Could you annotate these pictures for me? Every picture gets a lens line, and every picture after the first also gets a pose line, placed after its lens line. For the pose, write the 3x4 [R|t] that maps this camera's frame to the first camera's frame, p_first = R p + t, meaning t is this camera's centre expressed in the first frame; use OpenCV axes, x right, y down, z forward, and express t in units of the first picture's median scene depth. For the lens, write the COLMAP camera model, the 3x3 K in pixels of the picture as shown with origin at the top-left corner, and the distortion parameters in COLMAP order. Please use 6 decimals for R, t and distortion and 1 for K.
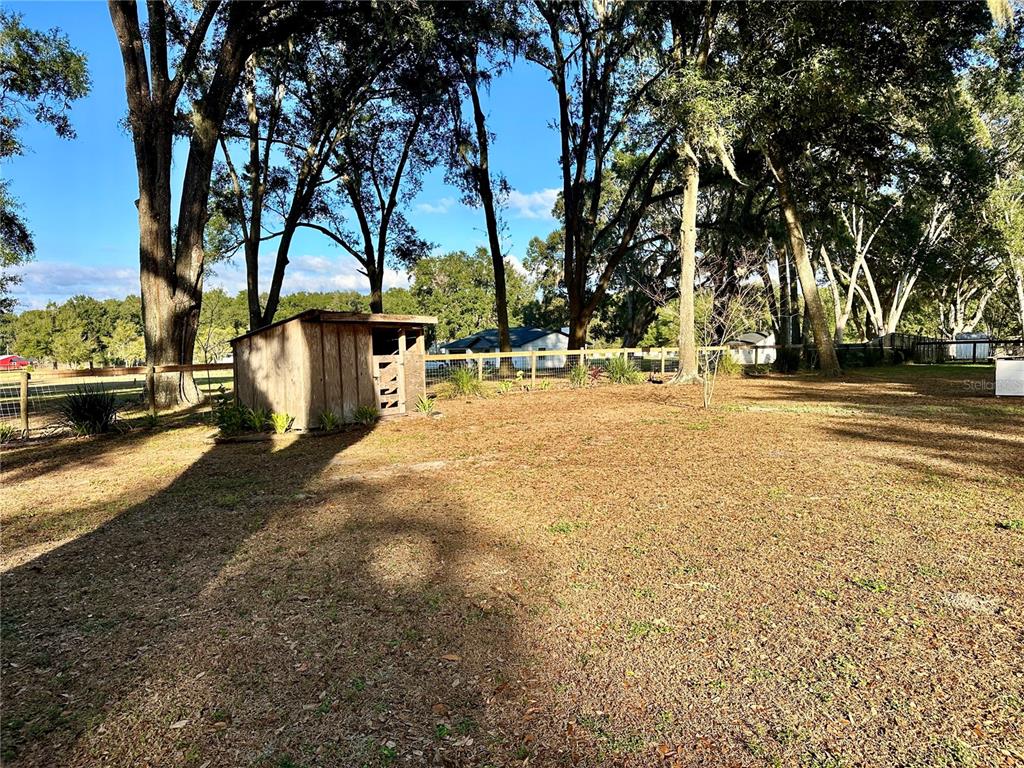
lens RADIAL K [[712.0, 0, 512.4], [0, 712.0, 390.4], [0, 0, 1]] dist [0.072331, -0.008299]
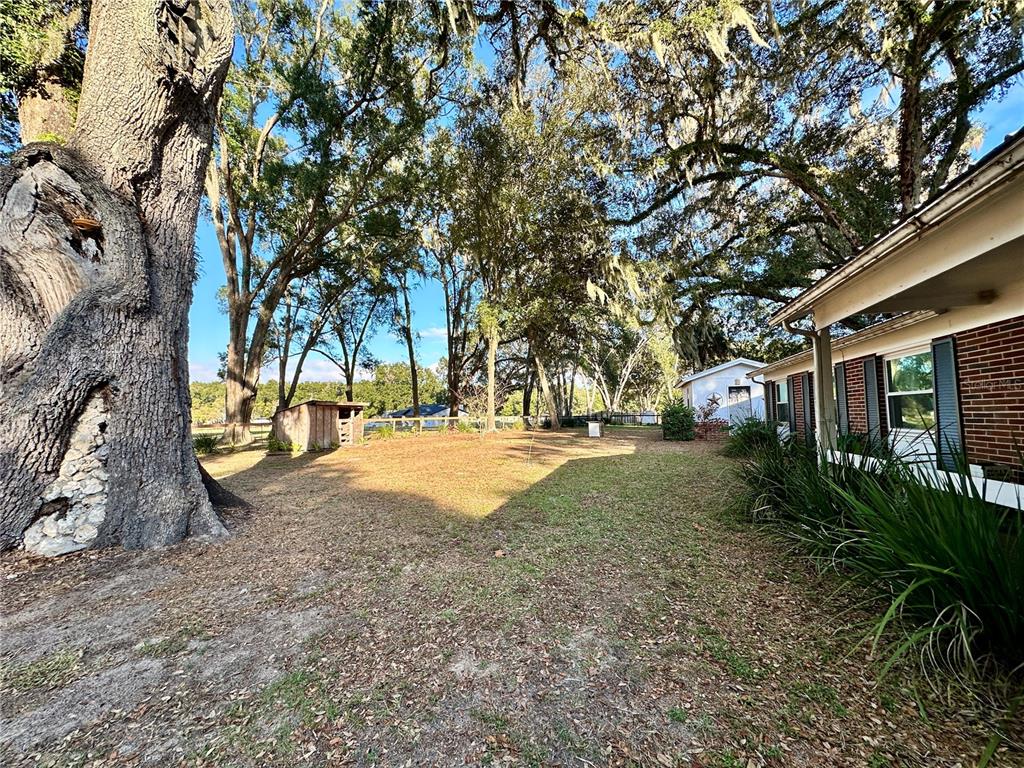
lens RADIAL K [[411.6, 0, 511.7], [0, 411.6, 383.9], [0, 0, 1]] dist [0.019506, 0.000235]
pose [[0.984240, 0.022111, 0.175451, 0.048558], [0.001795, 0.990852, -0.134941, 0.007862], [-0.176830, 0.133129, 0.975196, -0.174164]]
